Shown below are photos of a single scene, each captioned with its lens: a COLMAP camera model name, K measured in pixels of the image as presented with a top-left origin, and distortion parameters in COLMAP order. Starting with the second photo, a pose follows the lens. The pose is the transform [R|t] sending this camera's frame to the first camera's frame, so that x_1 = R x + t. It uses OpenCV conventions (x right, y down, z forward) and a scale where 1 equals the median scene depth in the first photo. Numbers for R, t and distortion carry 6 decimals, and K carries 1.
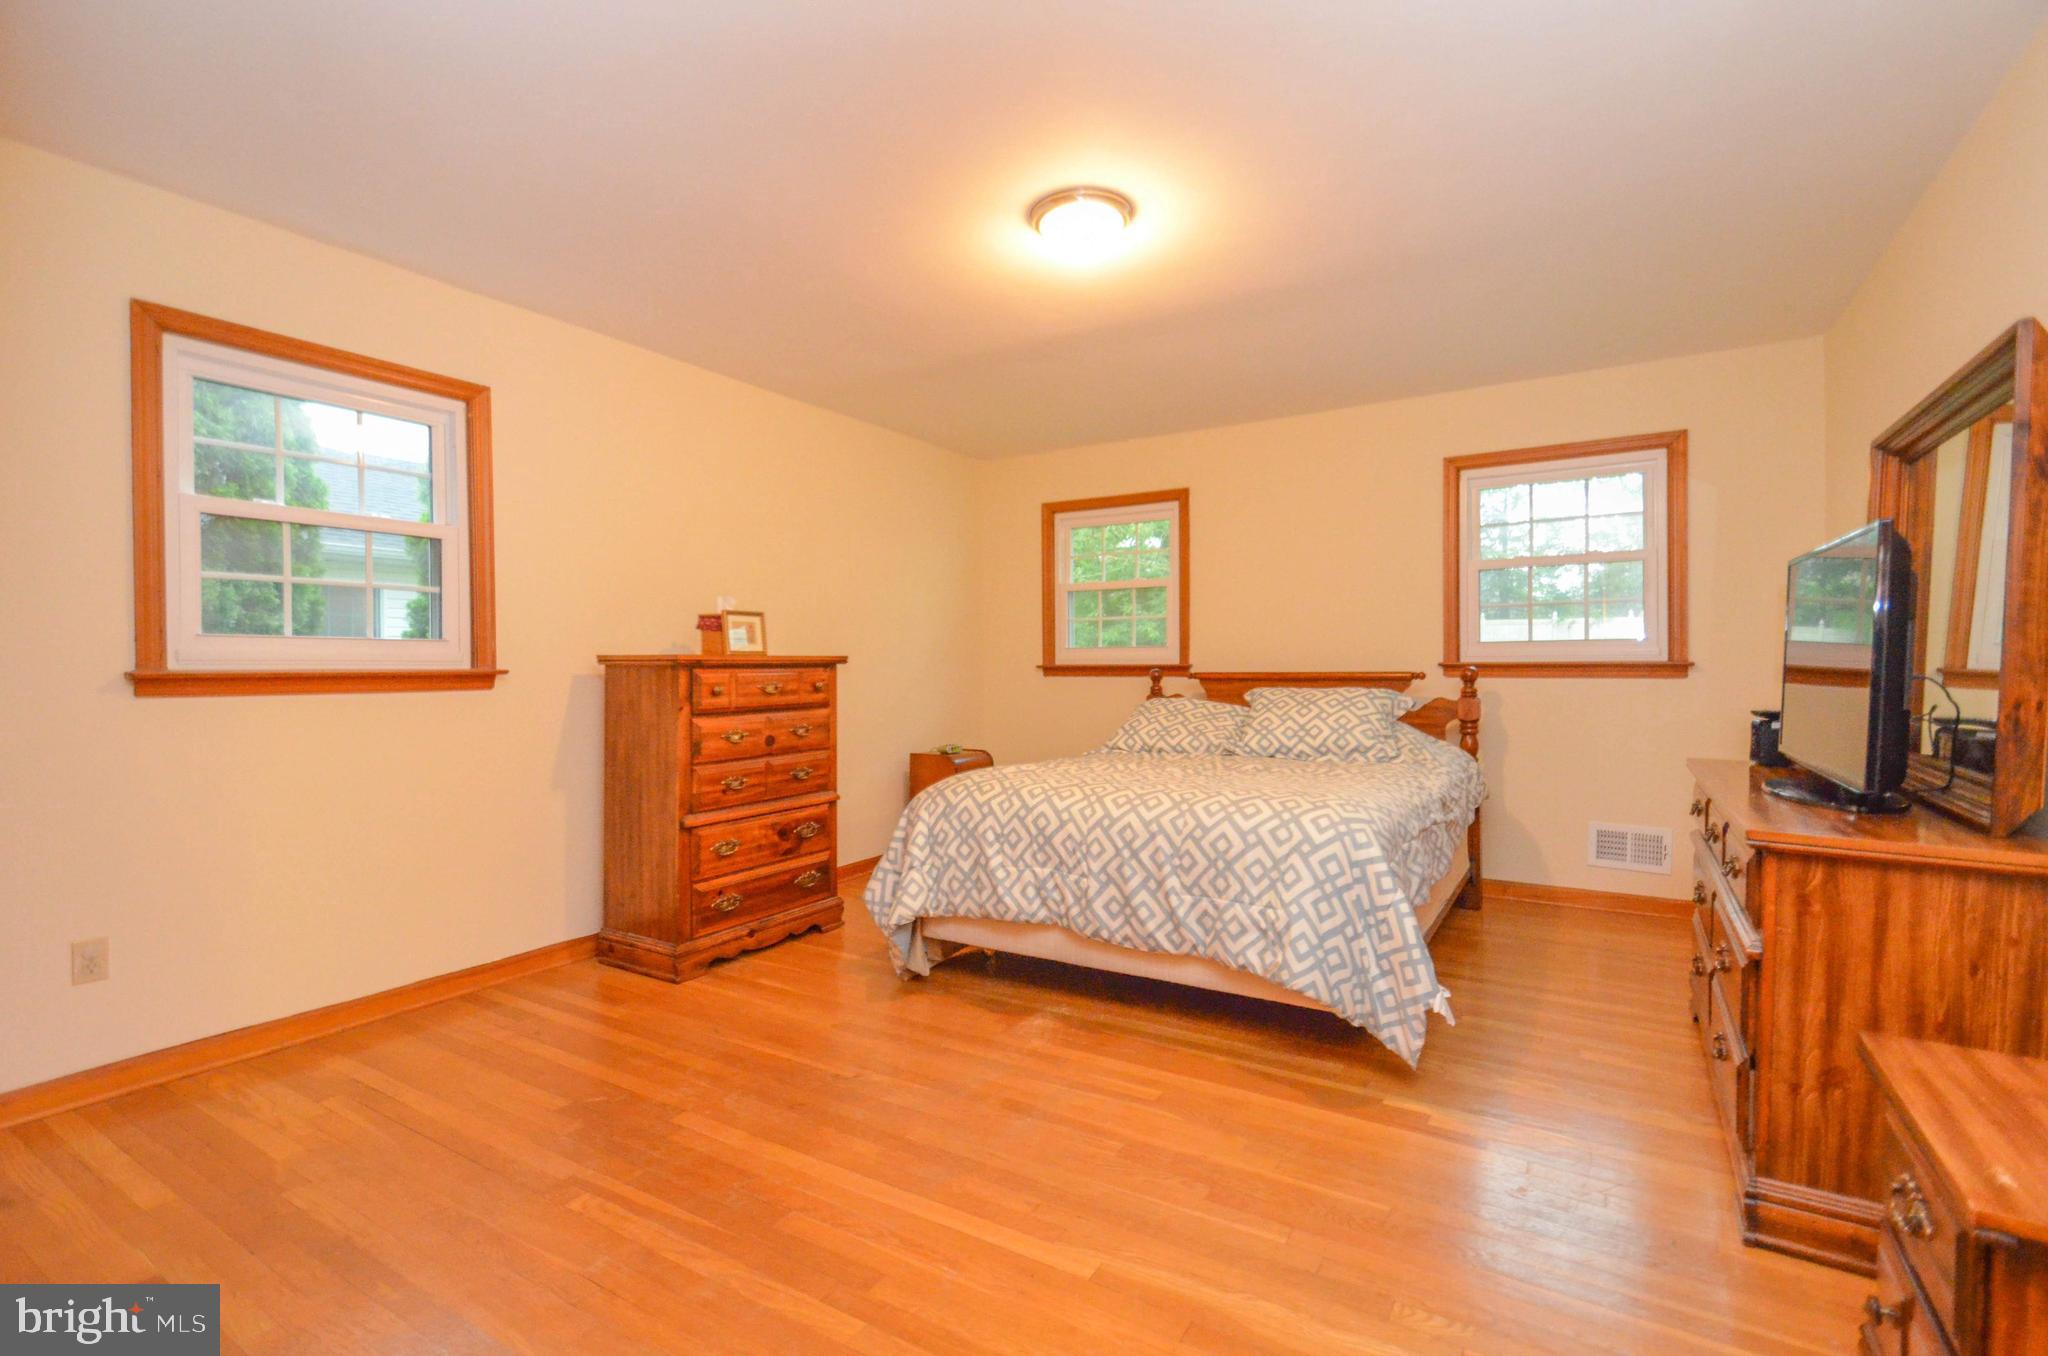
lens RADIAL K [[931.0, 0, 1020.7], [0, 931.0, 679.4], [0, 0, 1]] dist [0.001927, -0.000940]
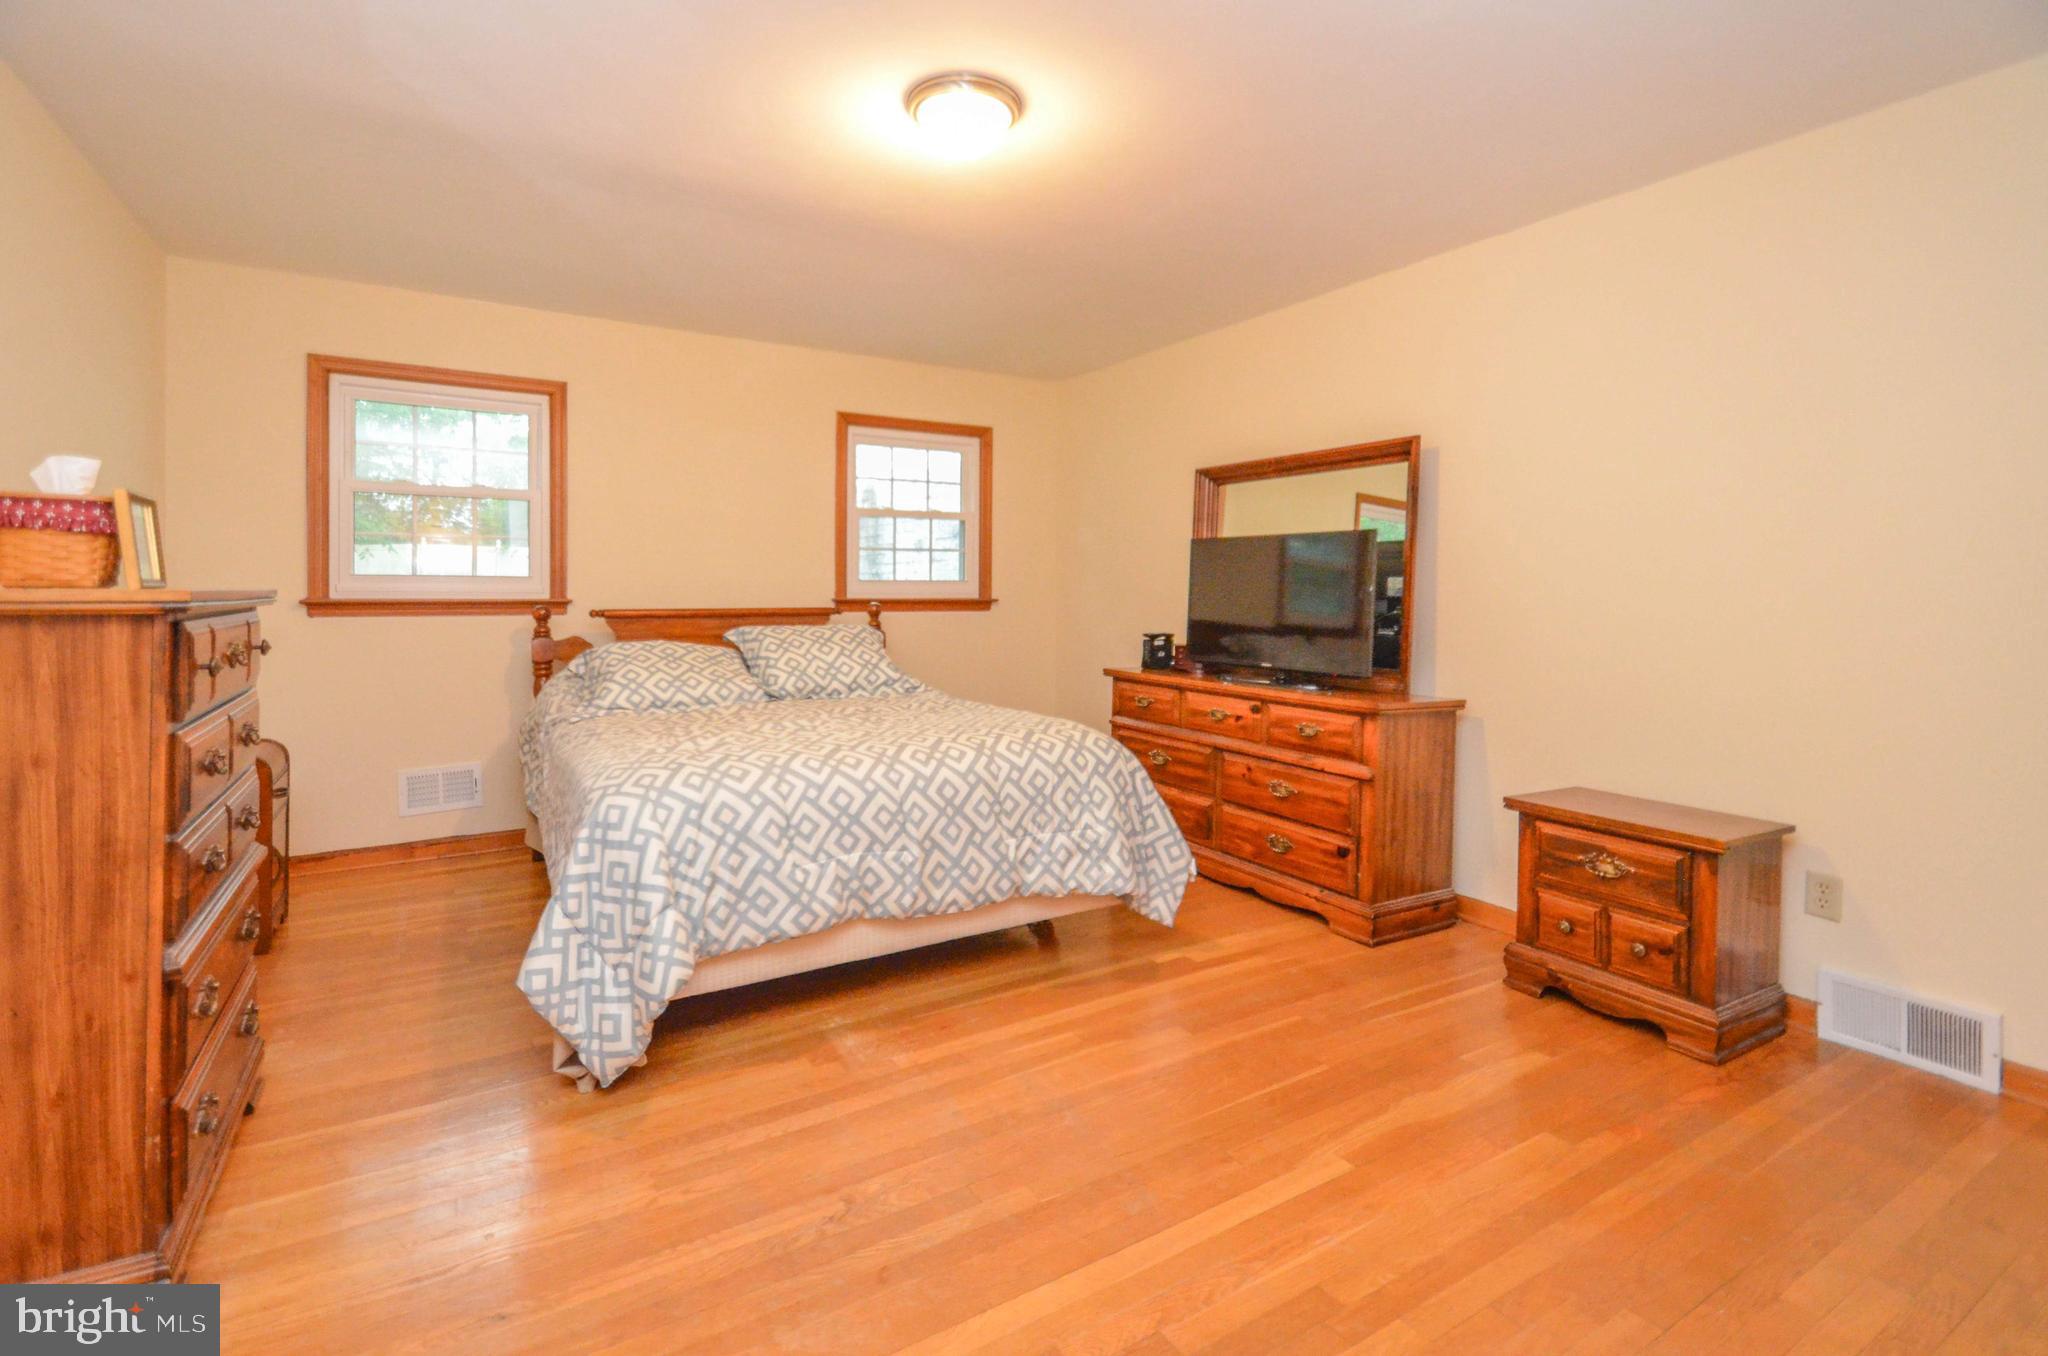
lens RADIAL K [[931.0, 0, 988.0], [0, 931.0, 610.4], [0, 0, 1]] dist [0.001927, -0.000940]
pose [[0.462978, -0.011647, 0.886293, -0.612783], [0.007107, 0.999930, 0.009428, -0.018886], [-0.886341, 0.001934, 0.463028, 0.481573]]
